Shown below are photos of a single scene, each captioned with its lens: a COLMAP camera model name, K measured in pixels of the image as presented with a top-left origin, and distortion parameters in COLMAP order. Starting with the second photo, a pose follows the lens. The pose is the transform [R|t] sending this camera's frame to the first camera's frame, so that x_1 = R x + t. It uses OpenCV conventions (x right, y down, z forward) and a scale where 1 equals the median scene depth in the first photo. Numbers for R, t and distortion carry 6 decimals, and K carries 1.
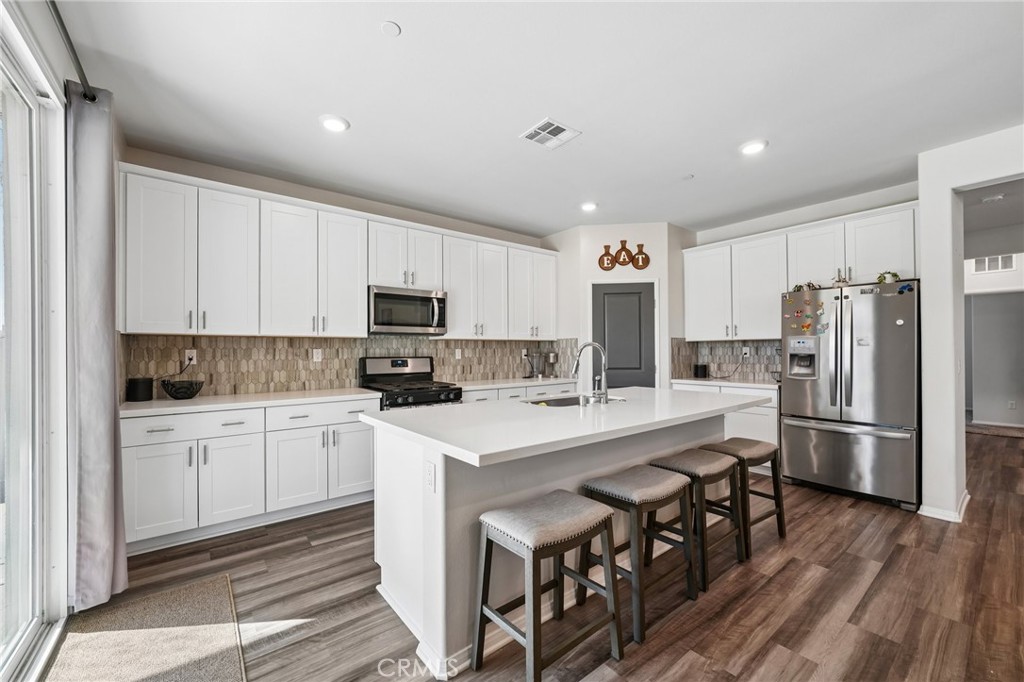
lens RADIAL K [[403.5, 0, 511.3], [0, 403.5, 337.0], [0, 0, 1]] dist [0.000442, 0.000092]
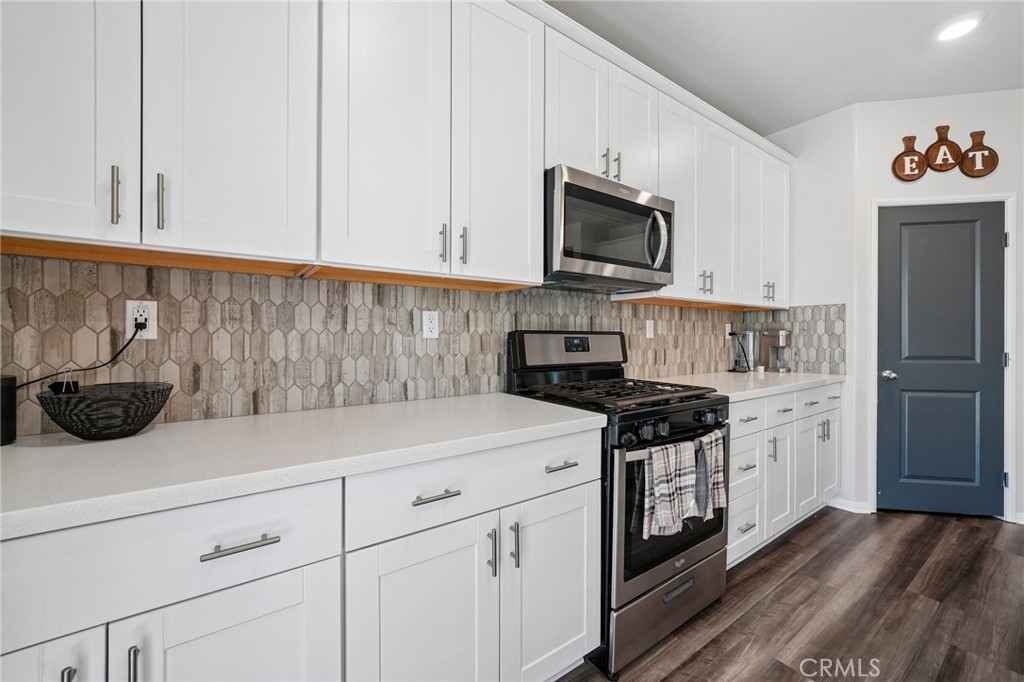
lens RADIAL K [[405.1, 0, 514.4], [0, 405.1, 323.9], [0, 0, 1]] dist [0.000499, 0.000103]
pose [[0.998800, 0.006592, -0.048537, -0.343544], [-0.006366, 0.999968, 0.004816, 0.039717], [0.048567, -0.004501, 0.998810, 0.513668]]
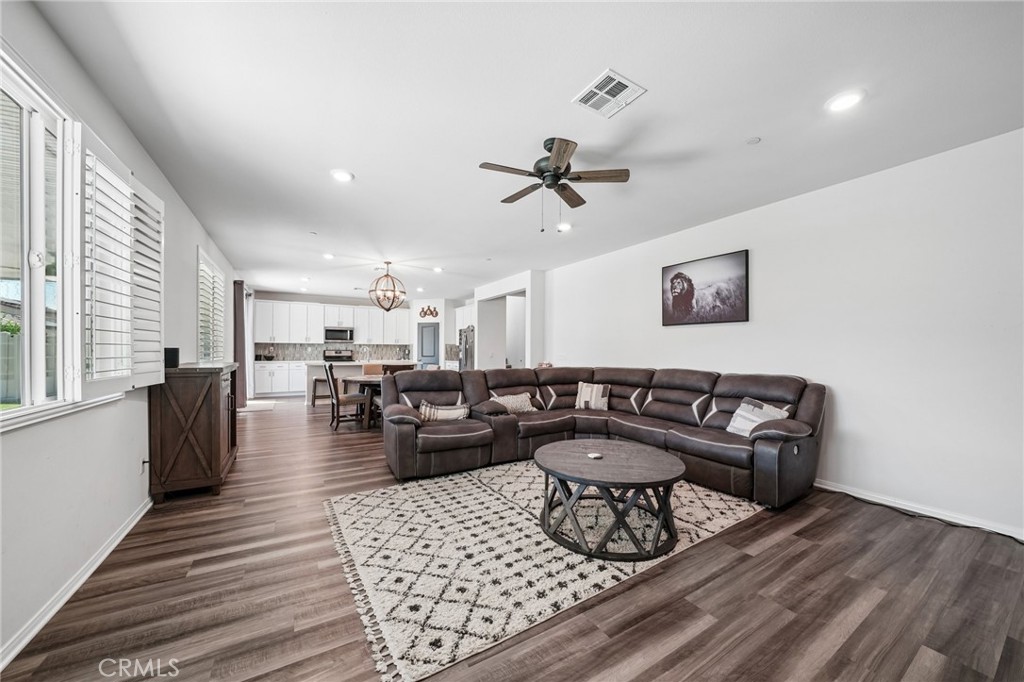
lens RADIAL K [[371.8, 0, 512.0], [0, 371.8, 341.0], [0, 0, 1]] dist [-0.000023, -0.000006]
pose [[0.992991, 0.003861, -0.118124, 1.330475], [-0.003685, 0.999992, 0.001705, -0.027752], [0.118130, -0.001258, 0.992997, -1.569202]]
